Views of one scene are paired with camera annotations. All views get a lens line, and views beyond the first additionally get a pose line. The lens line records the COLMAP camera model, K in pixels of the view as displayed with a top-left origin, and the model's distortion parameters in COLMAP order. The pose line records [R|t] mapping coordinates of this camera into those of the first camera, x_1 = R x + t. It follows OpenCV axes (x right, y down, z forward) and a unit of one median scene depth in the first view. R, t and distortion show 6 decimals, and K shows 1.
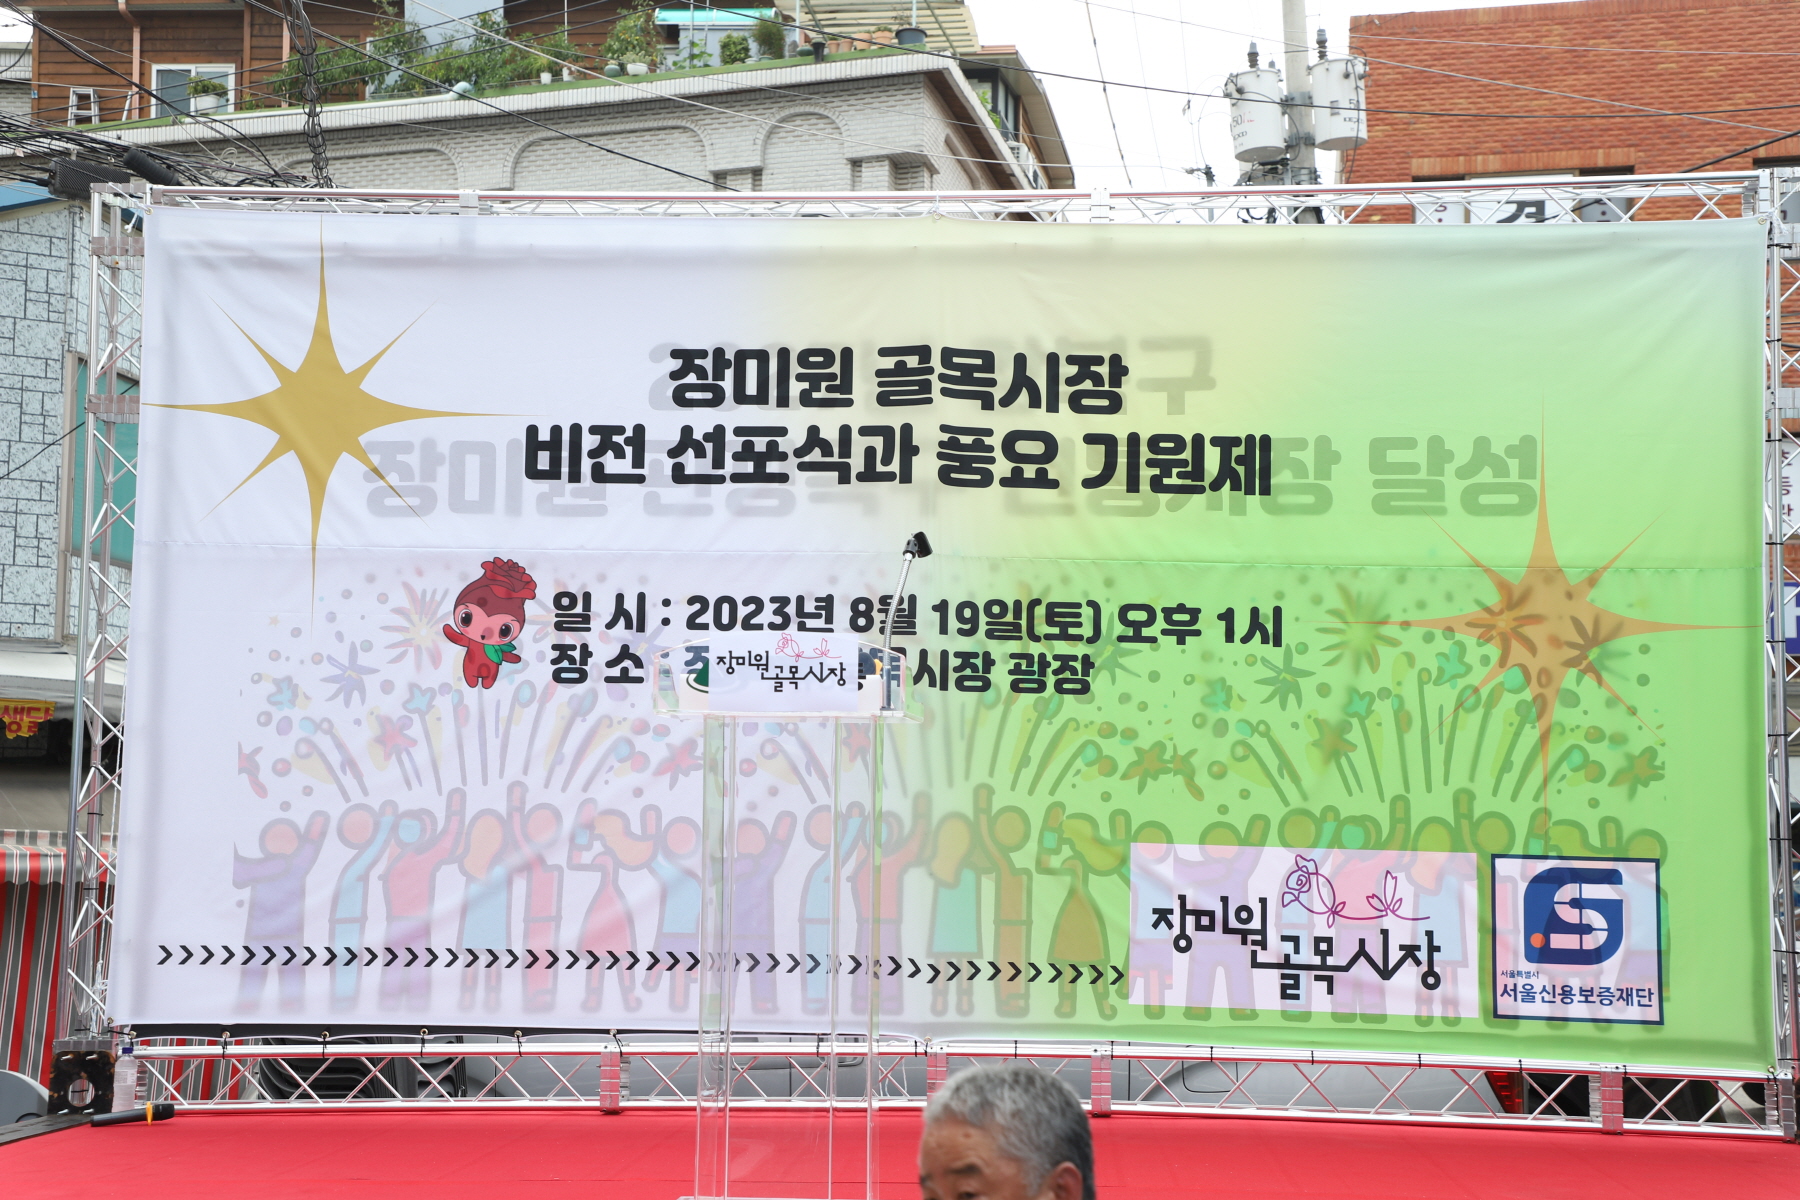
lens RADIAL K [[2452.0, 0, 920.2], [0, 2452.0, 625.2], [0, 0, 1]] dist [0.172318, 0.056917]
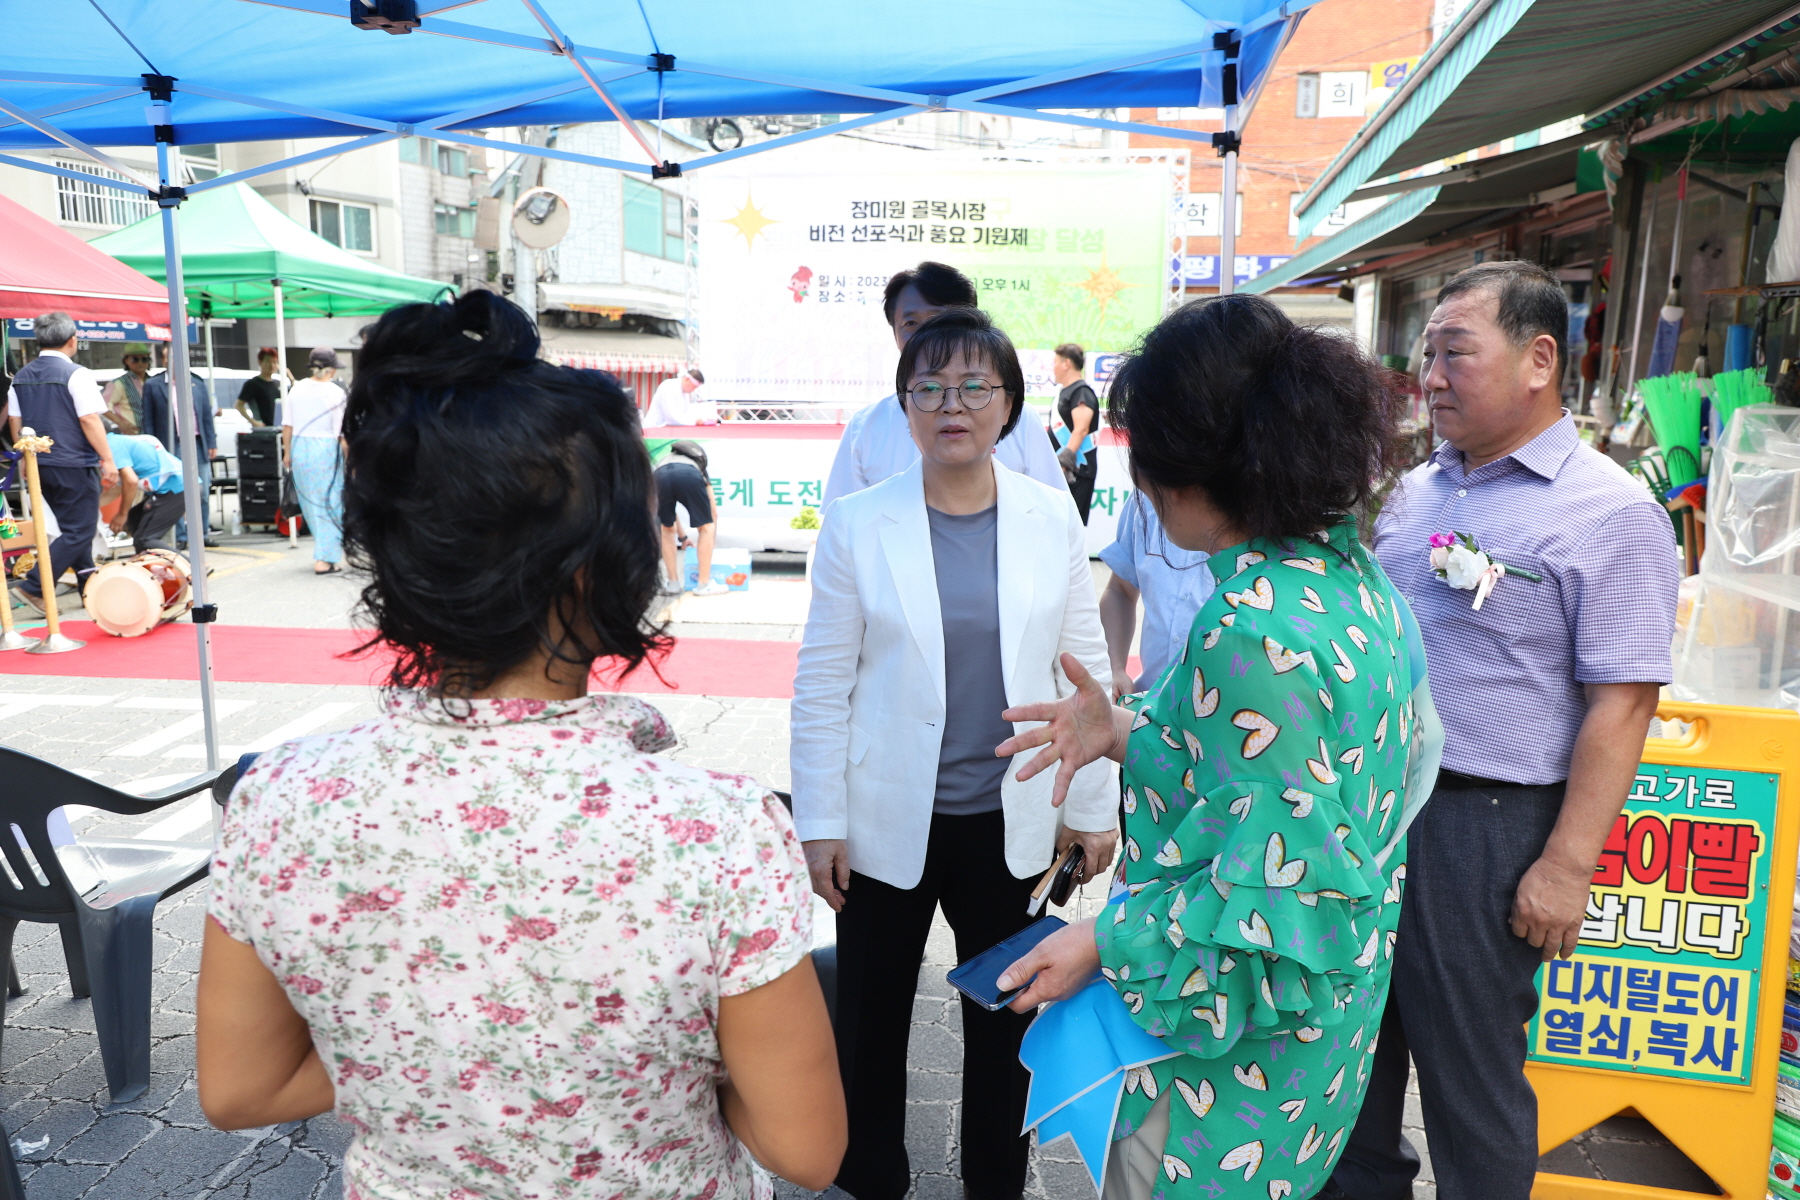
lens RADIAL K [[1240.5, 0, 919.6], [0, 1240.5, 617.2], [0, 0, 1]] dist [-0.079206, 0.051315]
pose [[0.999553, 0.005268, -0.029440, 0.045329], [0.003172, 0.960136, 0.279516, -0.035671], [0.029738, -0.279484, 0.959690, -0.784126]]
